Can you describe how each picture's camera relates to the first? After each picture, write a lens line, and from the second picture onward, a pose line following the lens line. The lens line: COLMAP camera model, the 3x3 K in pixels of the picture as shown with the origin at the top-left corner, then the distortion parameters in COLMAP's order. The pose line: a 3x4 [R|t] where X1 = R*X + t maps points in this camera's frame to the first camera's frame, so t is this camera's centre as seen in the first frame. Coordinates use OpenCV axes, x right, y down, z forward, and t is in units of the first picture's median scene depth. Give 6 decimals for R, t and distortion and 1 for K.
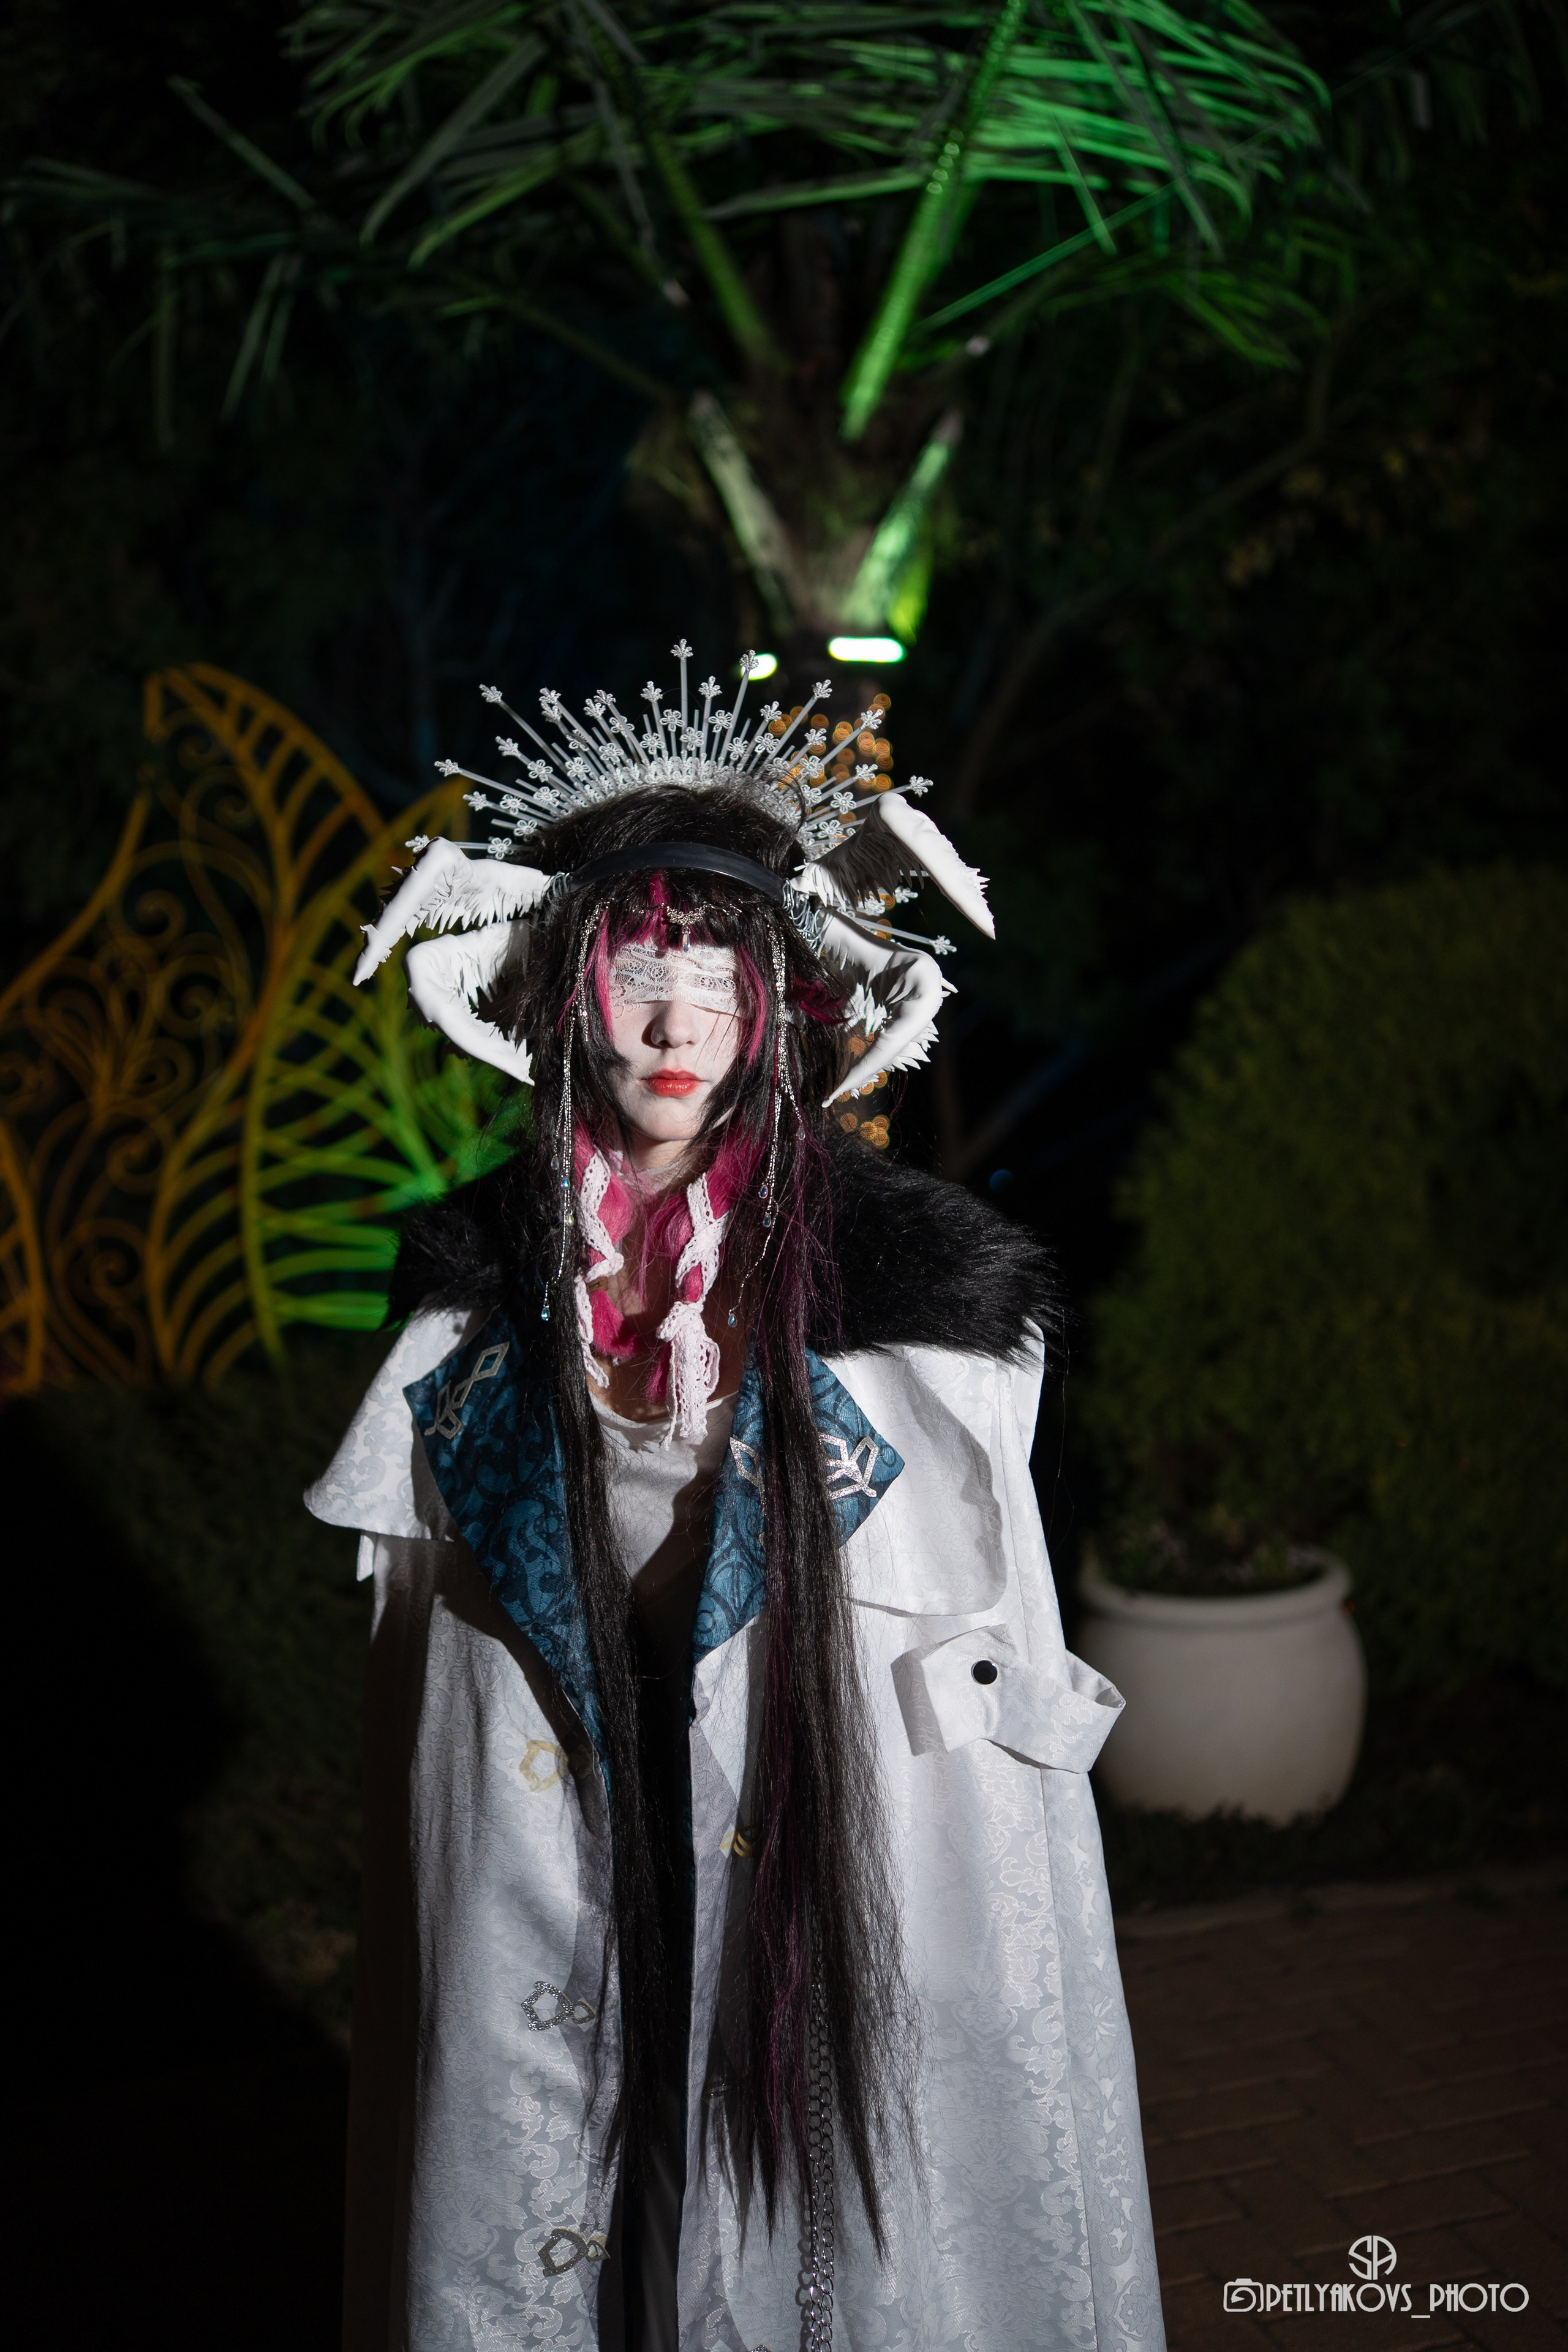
lens RADIAL K [[2353.2, 0, 804.9], [0, 2353.2, 1169.4], [0, 0, 1]] dist [0.015388, 0.000000]
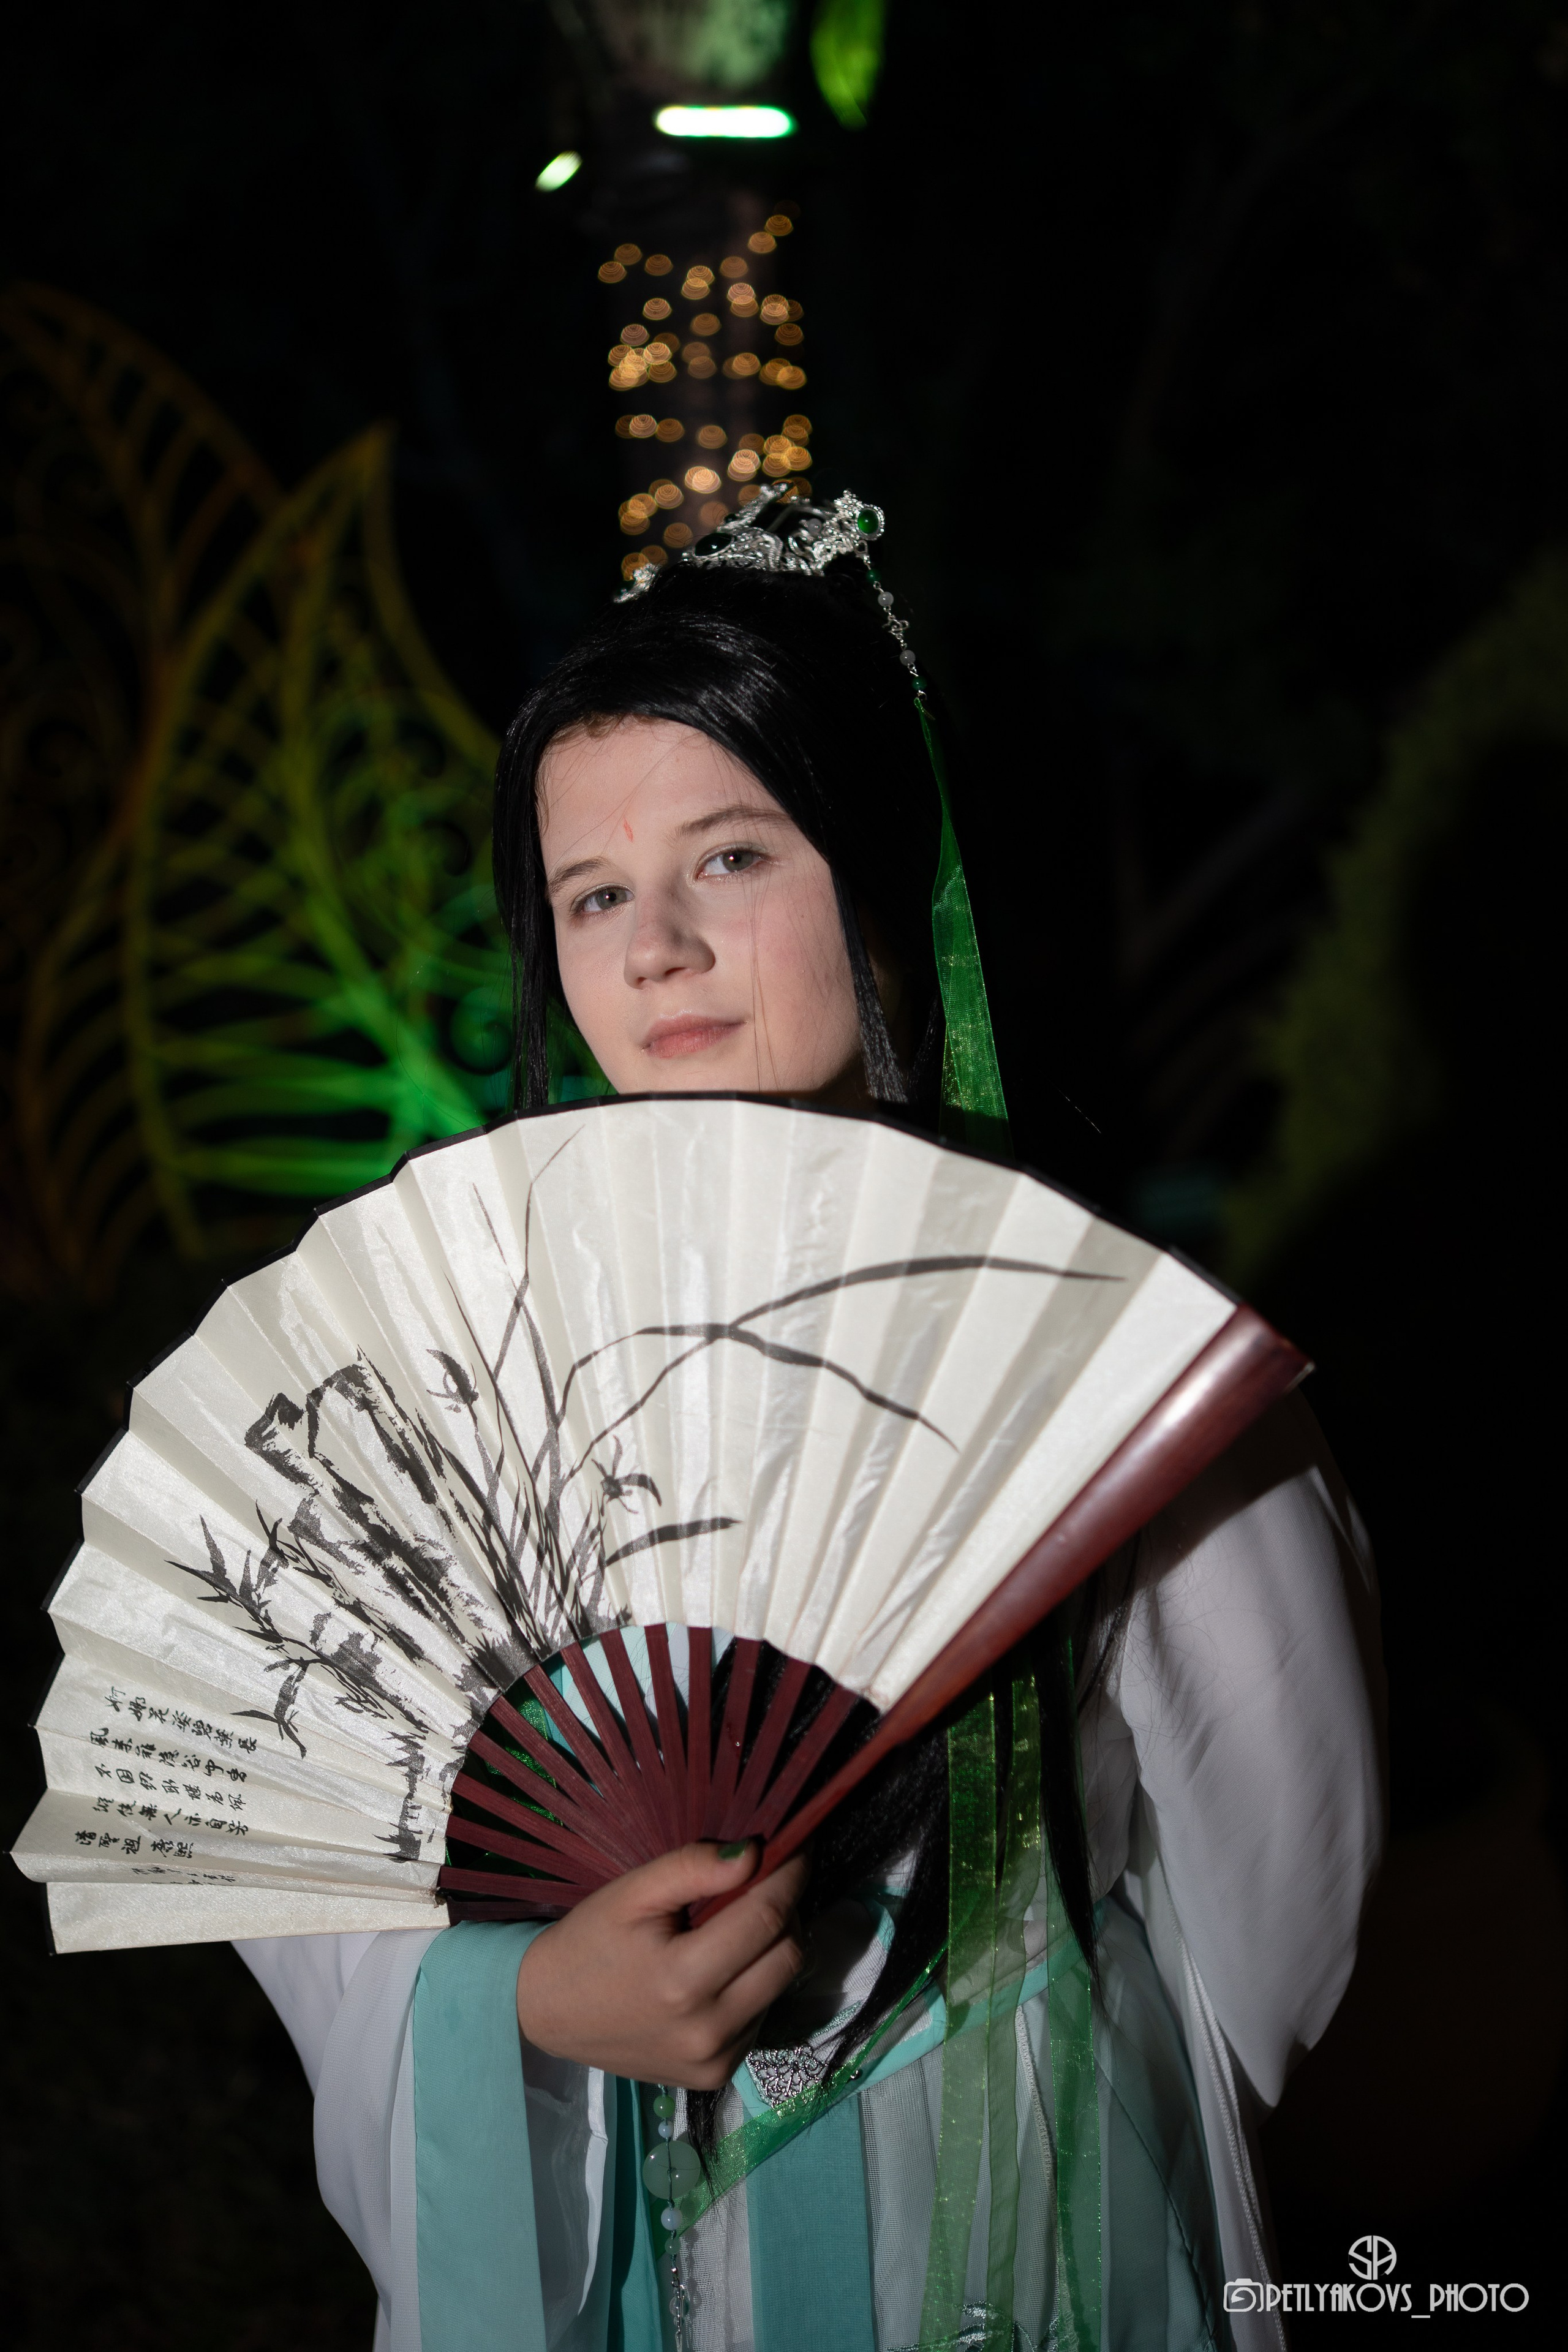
lens RADIAL K [[2353.2, 0, 734.5], [0, 2353.2, 1159.9], [0, 0, 1]] dist [0.015388, 0.000000]
pose [[0.982072, 0.016038, -0.187821, 0.095660], [0.005113, 0.993741, 0.111591, -0.026424], [0.188435, -0.110550, 0.975844, 0.295886]]
